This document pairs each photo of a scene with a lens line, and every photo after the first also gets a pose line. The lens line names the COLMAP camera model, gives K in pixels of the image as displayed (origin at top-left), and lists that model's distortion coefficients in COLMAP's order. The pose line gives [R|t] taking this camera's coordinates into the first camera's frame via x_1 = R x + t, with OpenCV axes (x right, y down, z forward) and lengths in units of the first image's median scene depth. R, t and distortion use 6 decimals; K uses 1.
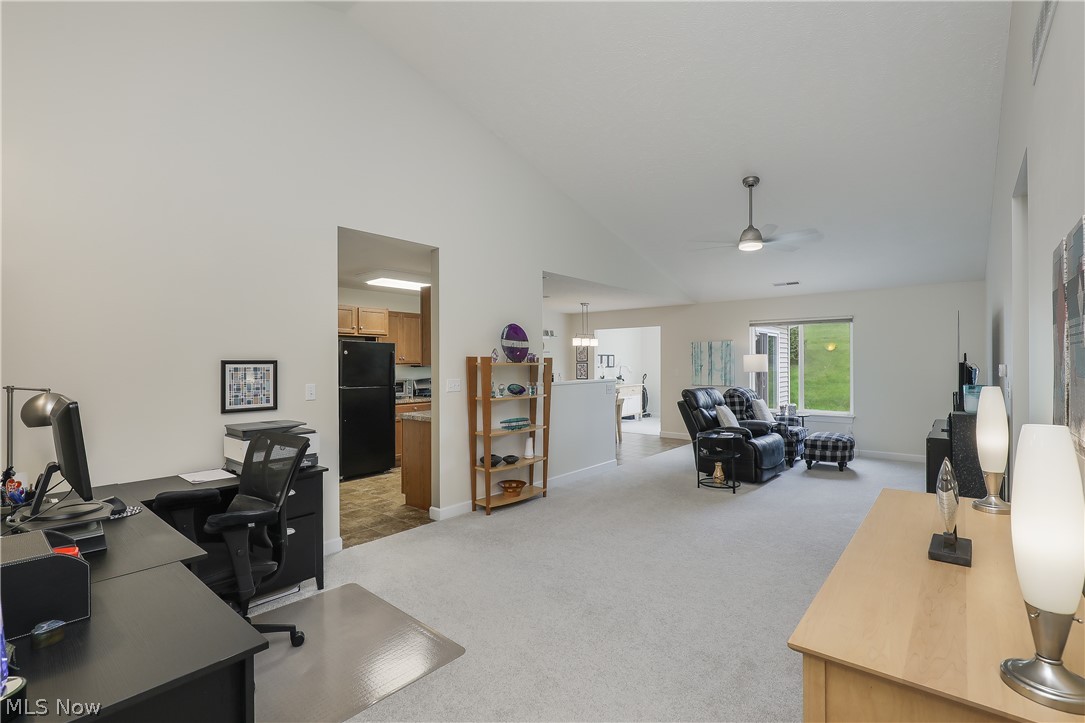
lens RADIAL K [[496.1, 0, 540.0], [0, 496.1, 364.7], [0, 0, 1]] dist [-0.014005, 0.000080]
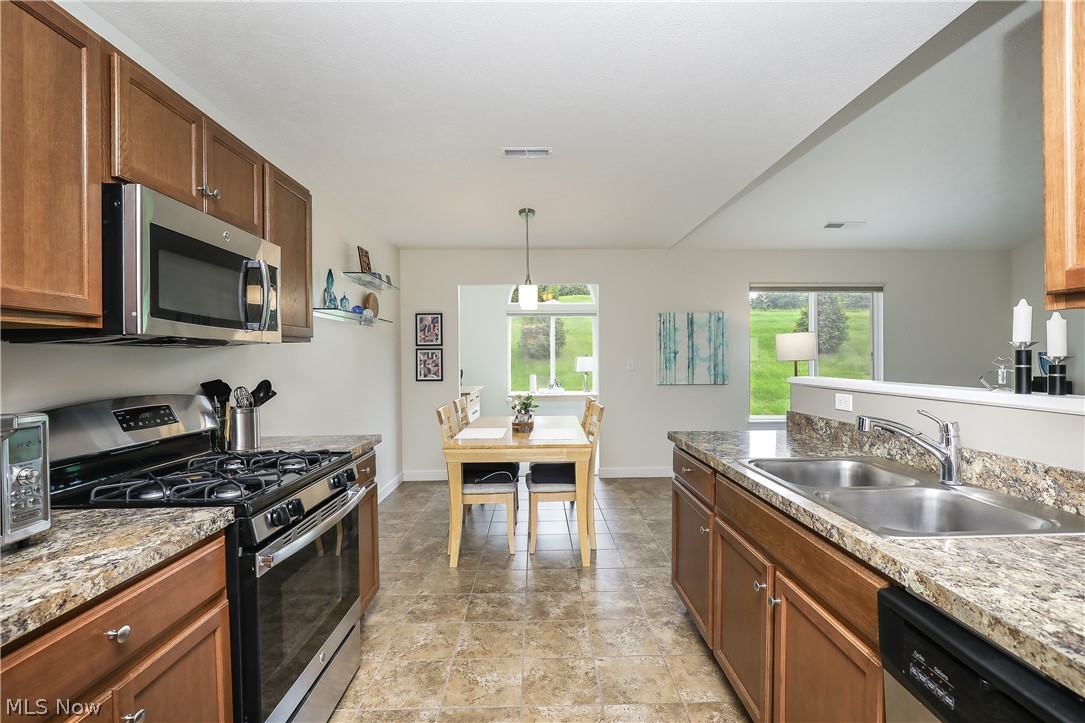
lens RADIAL K [[496.1, 0, 550.1], [0, 496.1, 358.6], [0, 0, 1]] dist [-0.014005, 0.000080]
pose [[0.748210, -0.007212, 0.663423, -0.191620], [0.006609, 0.999972, 0.003417, 0.006756], [-0.663429, 0.001828, 0.748237, 0.669744]]
